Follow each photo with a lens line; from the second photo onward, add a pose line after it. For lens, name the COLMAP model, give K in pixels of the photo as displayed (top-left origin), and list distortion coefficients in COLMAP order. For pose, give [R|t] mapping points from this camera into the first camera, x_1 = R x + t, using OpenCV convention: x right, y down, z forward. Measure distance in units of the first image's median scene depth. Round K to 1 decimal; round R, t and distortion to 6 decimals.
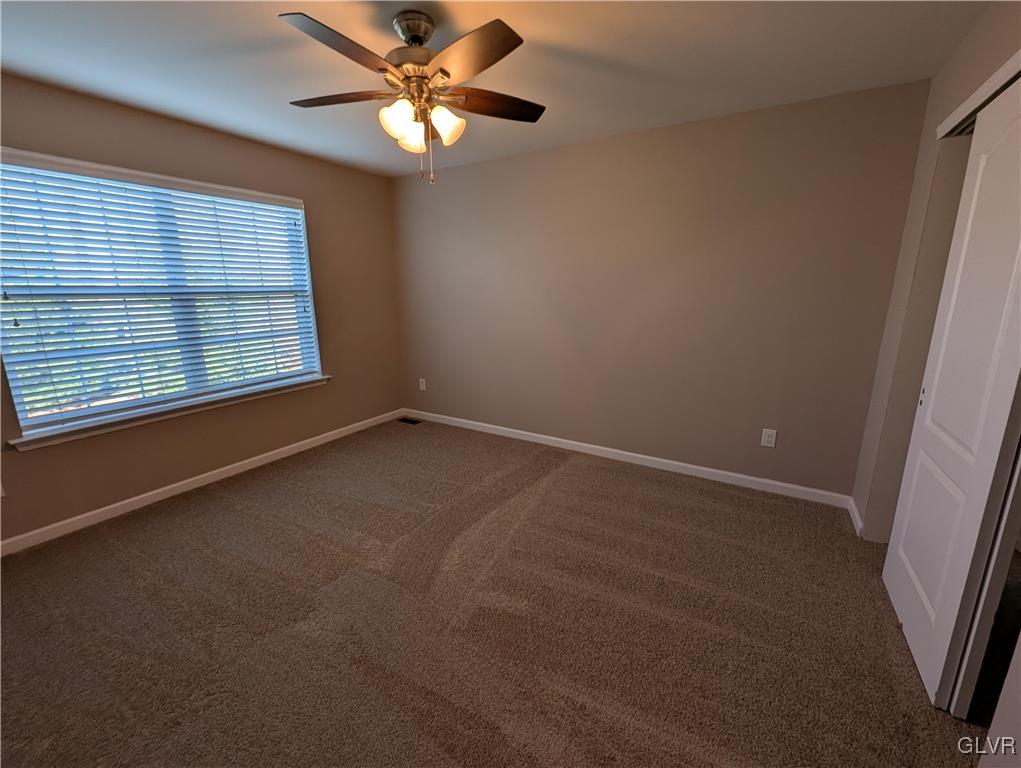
lens RADIAL K [[421.6, 0, 510.8], [0, 421.6, 383.9], [0, 0, 1]] dist [0.000013, -0.000984]
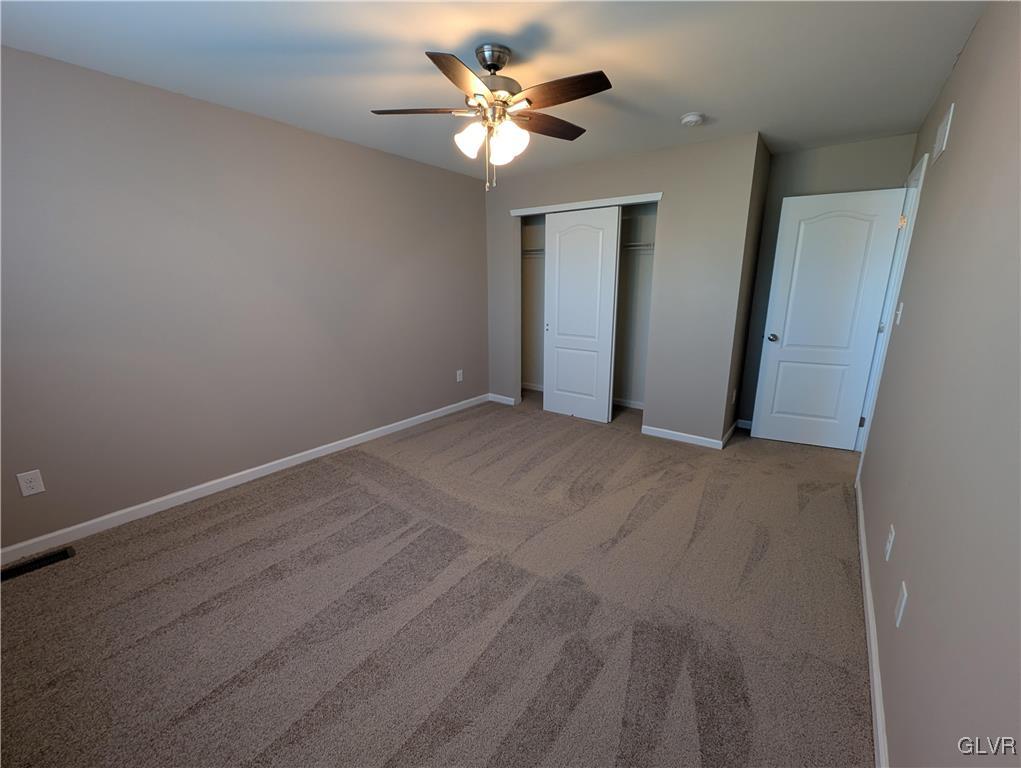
lens RADIAL K [[421.6, 0, 510.6], [0, 421.6, 386.3], [0, 0, 1]] dist [0.000013, -0.000984]
pose [[0.115096, -0.238905, 0.964198, -0.920349], [0.229308, 0.950822, 0.208218, -0.123189], [-0.966525, 0.197133, 0.164219, 0.559734]]
